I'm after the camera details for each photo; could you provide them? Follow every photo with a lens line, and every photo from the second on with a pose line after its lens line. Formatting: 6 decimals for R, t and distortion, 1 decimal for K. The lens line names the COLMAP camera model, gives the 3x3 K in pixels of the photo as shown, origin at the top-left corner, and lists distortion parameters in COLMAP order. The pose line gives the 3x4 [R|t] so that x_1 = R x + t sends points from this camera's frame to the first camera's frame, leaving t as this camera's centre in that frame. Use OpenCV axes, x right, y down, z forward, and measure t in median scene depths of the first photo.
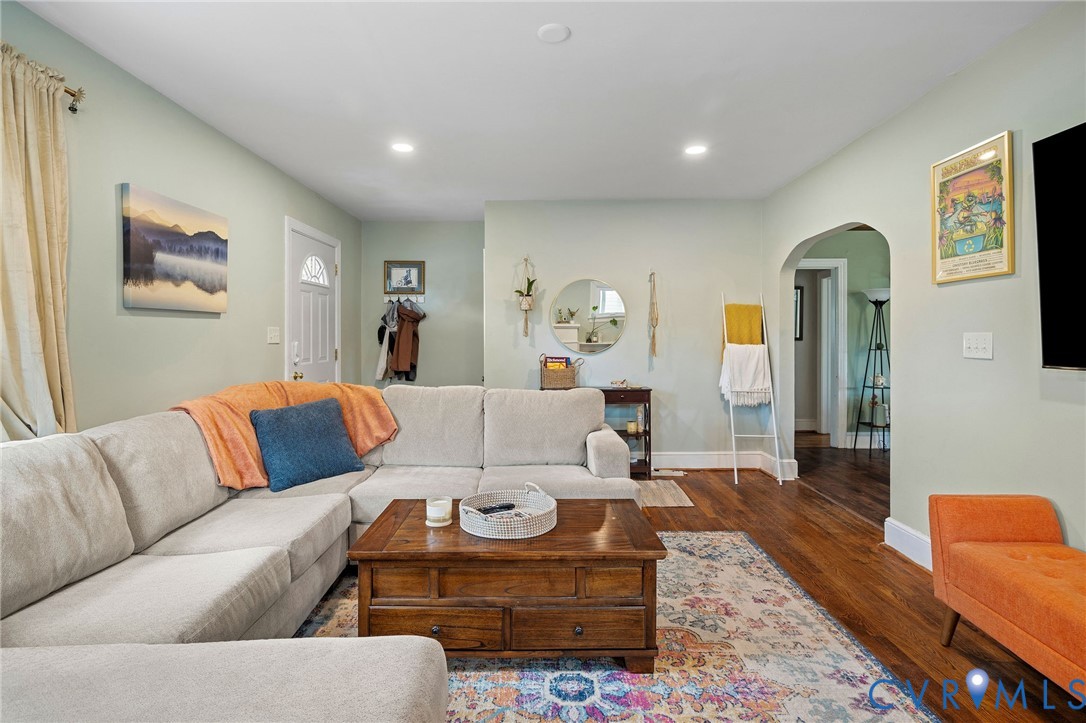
lens RADIAL K [[530.9, 0, 543.2], [0, 530.9, 335.4], [0, 0, 1]] dist [-0.009163, 0.000196]
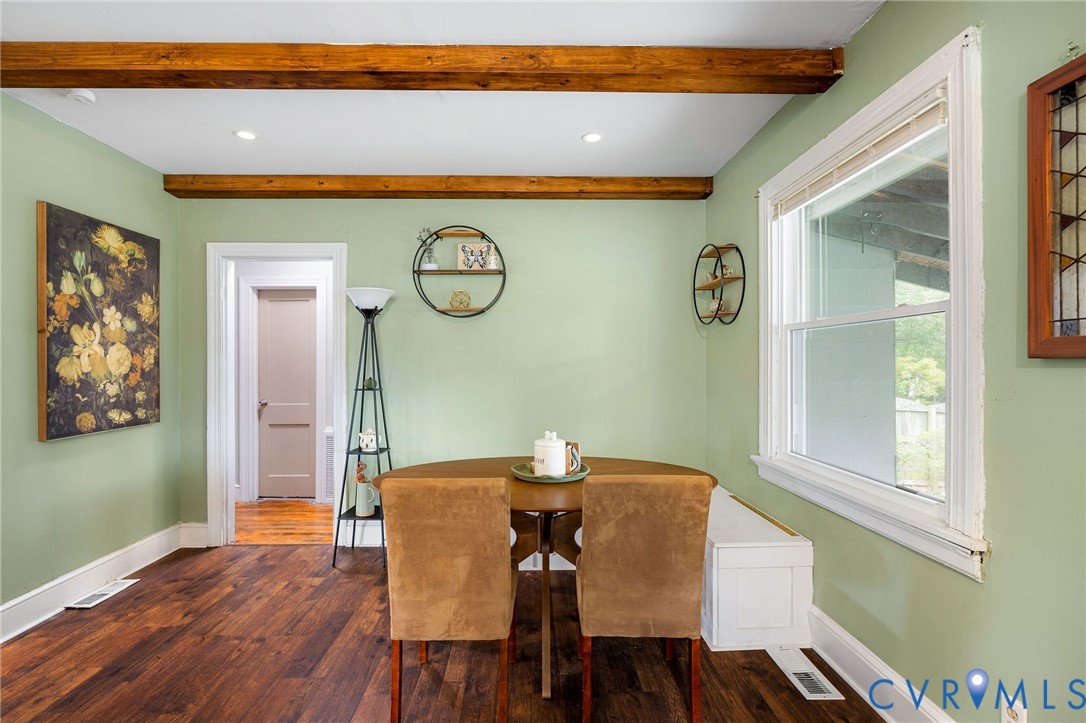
lens RADIAL K [[516.6, 0, 537.5], [0, 516.6, 363.6], [0, 0, 1]] dist [-0.001500, -0.000271]
pose [[0.999691, -0.000405, 0.024848, 1.430553], [0.000469, 0.999997, -0.002545, -0.001083], [-0.024847, 0.002556, 0.999688, 0.701090]]
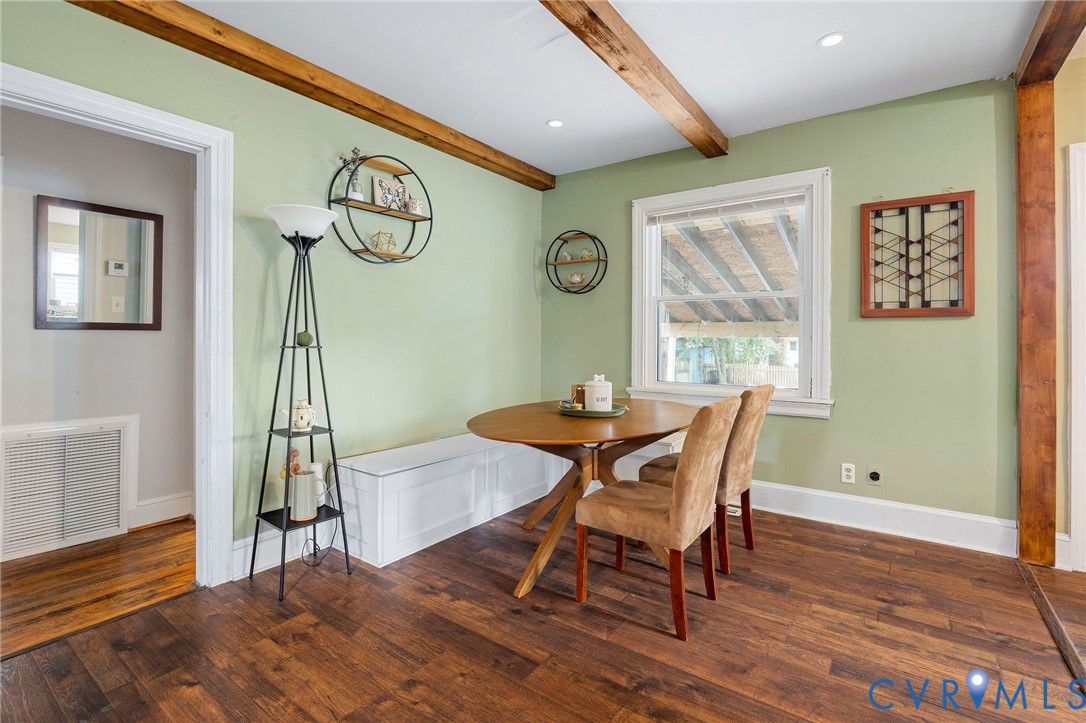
lens RADIAL K [[501.9, 0, 533.8], [0, 501.9, 338.1], [0, 0, 1]] dist [-0.012346, 0.000176]
pose [[0.581545, -0.000063, 0.813514, 0.710386], [-0.002744, 0.999994, 0.002039, 0.032180], [-0.813510, -0.003418, 0.581541, 1.044561]]
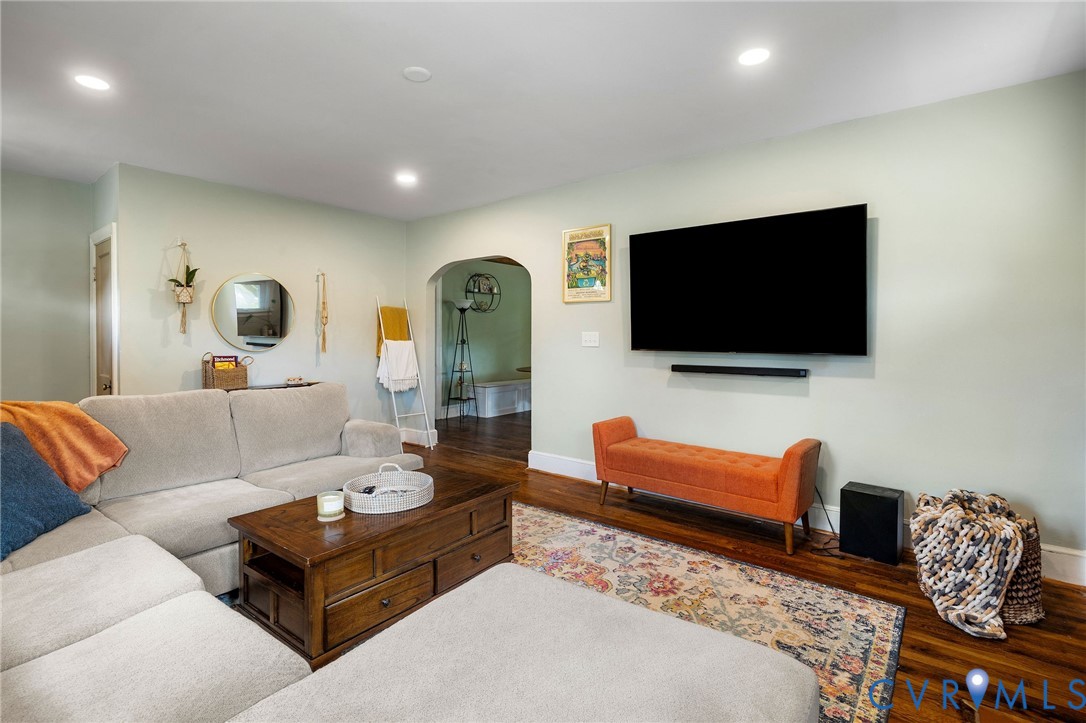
lens RADIAL K [[501.9, 0, 533.8], [0, 501.9, 338.1], [0, 0, 1]] dist [-0.012346, 0.000176]
pose [[0.622012, -0.003514, 0.783000, -0.480642], [-0.003594, 0.999967, 0.007343, 0.002718], [-0.783000, -0.007382, 0.621978, 0.075223]]
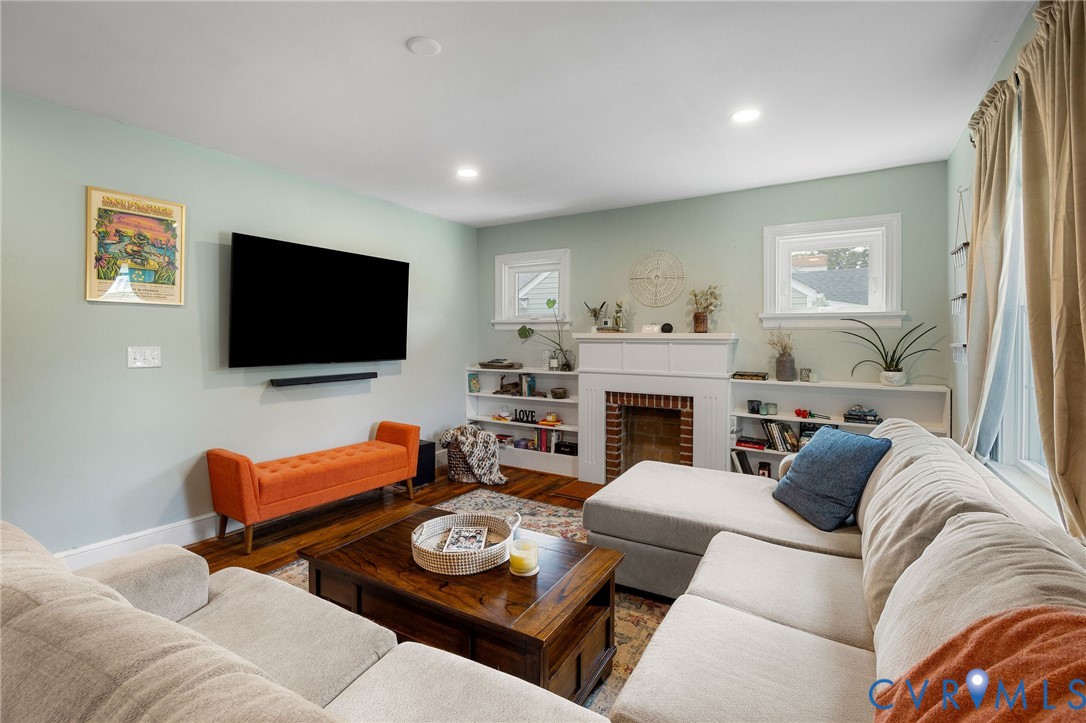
lens RADIAL K [[501.9, 0, 533.8], [0, 501.9, 338.1], [0, 0, 1]] dist [-0.012346, 0.000176]
pose [[-0.847886, -0.005836, 0.530146, -0.452251], [-0.005905, 0.999981, 0.001565, -0.025859], [-0.530145, -0.001803, -0.847905, 1.172412]]
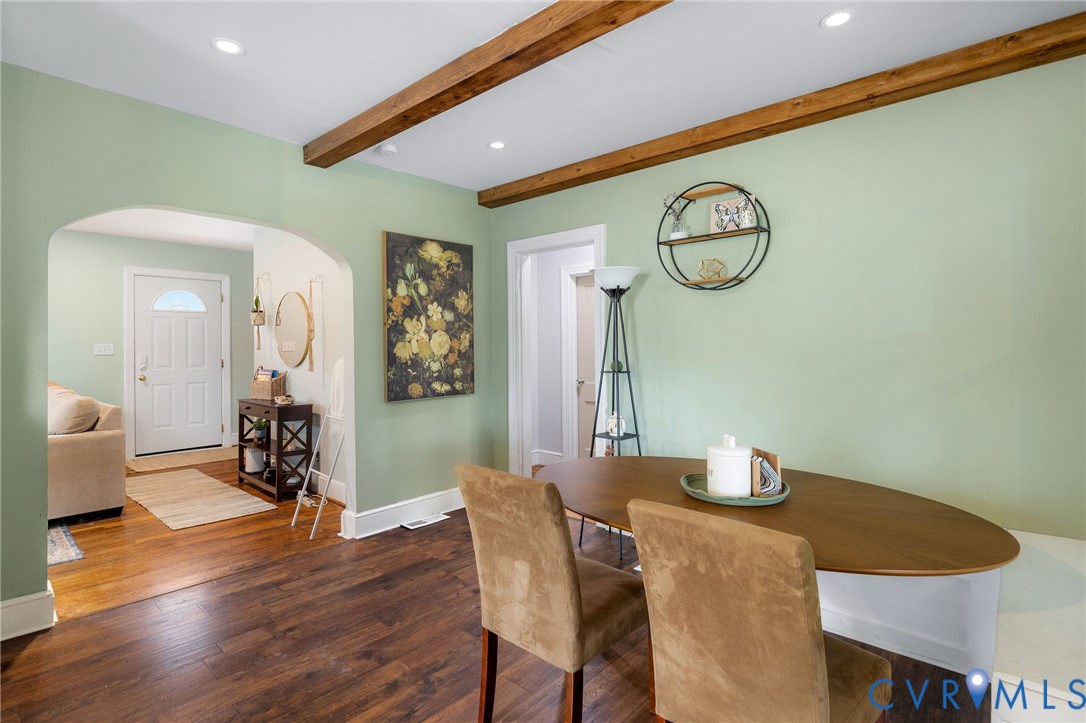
lens RADIAL K [[540.7, 0, 536.7], [0, 540.7, 342.3], [0, 0, 1]] dist [-0.003177, -0.000850]
pose [[0.740895, -0.008819, -0.671563, 1.713260], [0.007168, 0.999961, -0.005224, -0.005074], [0.671583, -0.000943, 0.740929, 0.868157]]
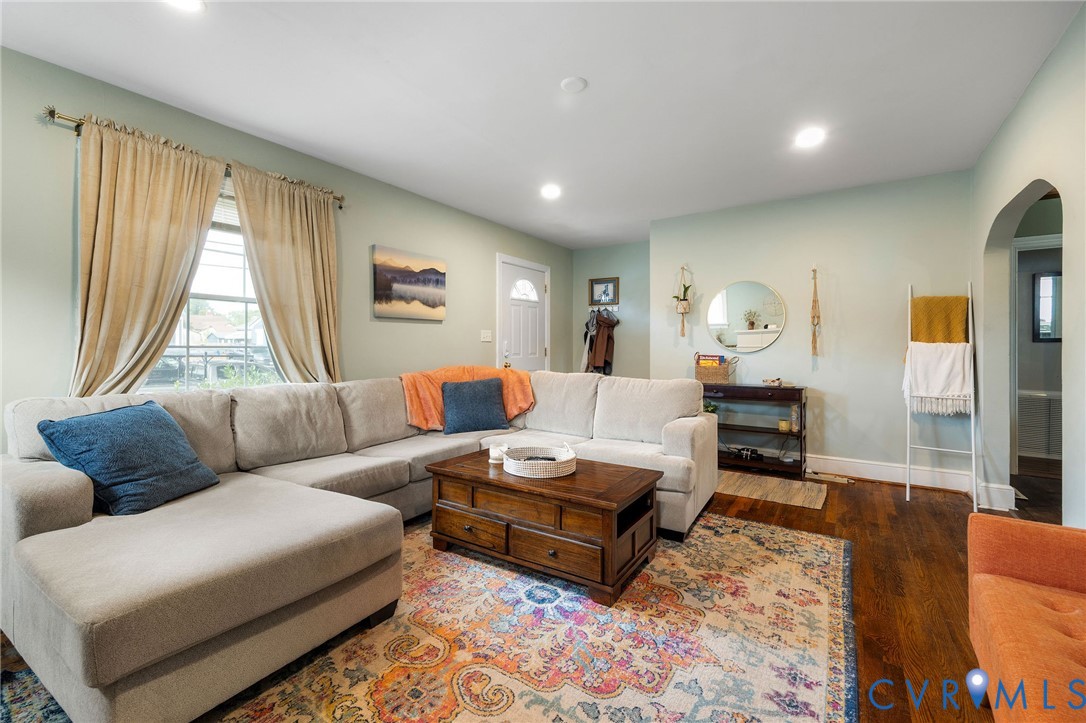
lens RADIAL K [[461.1, 0, 542.5], [0, 461.1, 346.7], [0, 0, 1]] dist [0.016946, -0.000340]
pose [[0.835936, 0.001371, -0.548825, 0.391953], [-0.000269, 0.999998, 0.002088, 0.032759], [0.548827, -0.001598, 0.835934, 0.031075]]
